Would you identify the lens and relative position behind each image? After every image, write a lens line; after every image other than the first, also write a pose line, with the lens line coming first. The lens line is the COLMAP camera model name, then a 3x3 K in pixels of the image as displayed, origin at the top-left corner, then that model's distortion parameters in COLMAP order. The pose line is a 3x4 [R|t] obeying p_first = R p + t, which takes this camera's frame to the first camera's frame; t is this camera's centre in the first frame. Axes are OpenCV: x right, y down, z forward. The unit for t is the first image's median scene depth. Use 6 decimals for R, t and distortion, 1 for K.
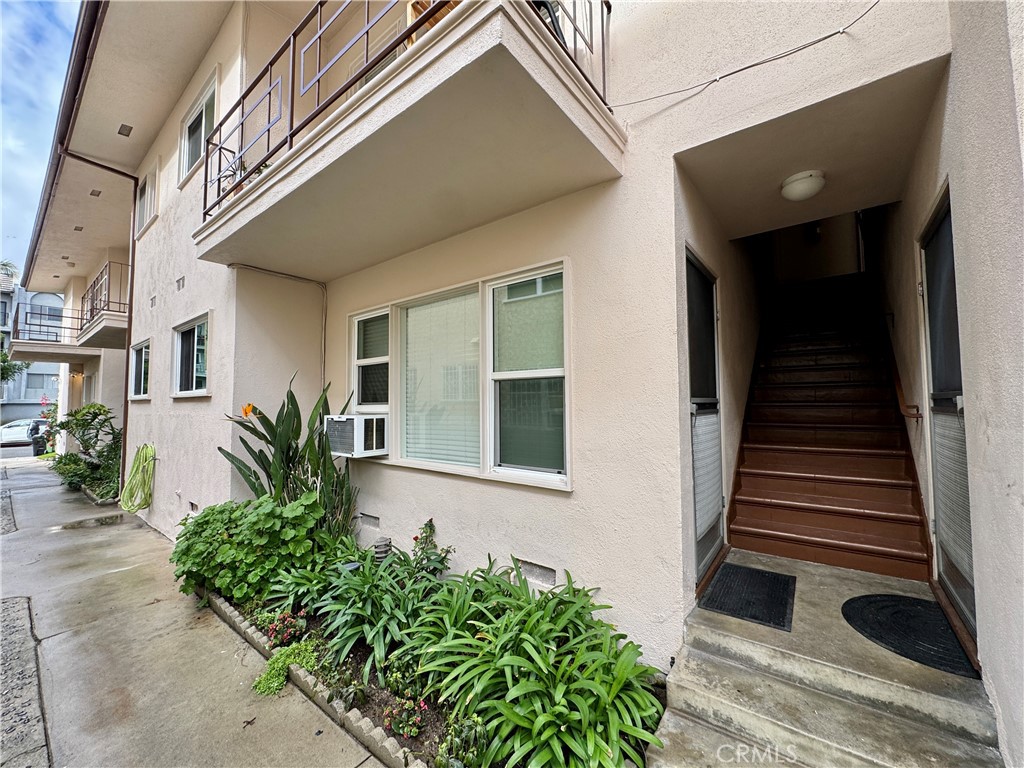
lens RADIAL K [[408.8, 0, 511.0], [0, 408.8, 381.3], [0, 0, 1]] dist [-0.000996, 0.000031]
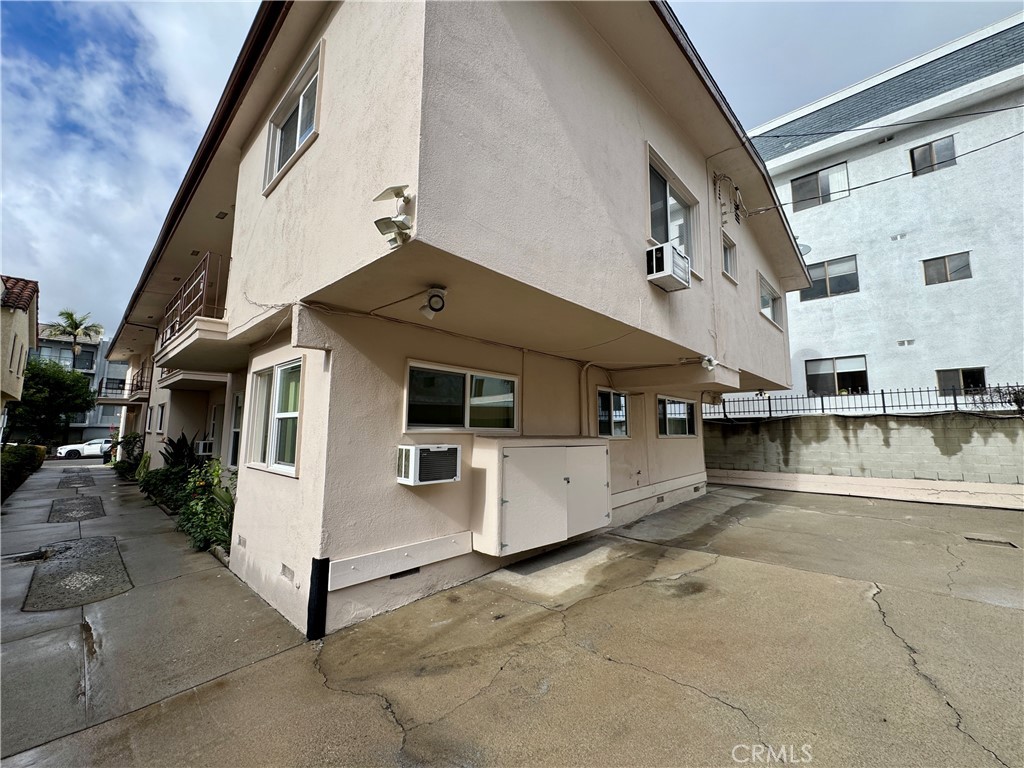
lens RADIAL K [[410.7, 0, 510.2], [0, 410.7, 387.5], [0, 0, 1]] dist [0.000202, 0.000320]
pose [[0.995787, 0.017445, -0.090026, 1.826653], [-0.023339, 0.997623, -0.064837, -0.141975], [0.088681, 0.066665, 0.993827, -1.562657]]
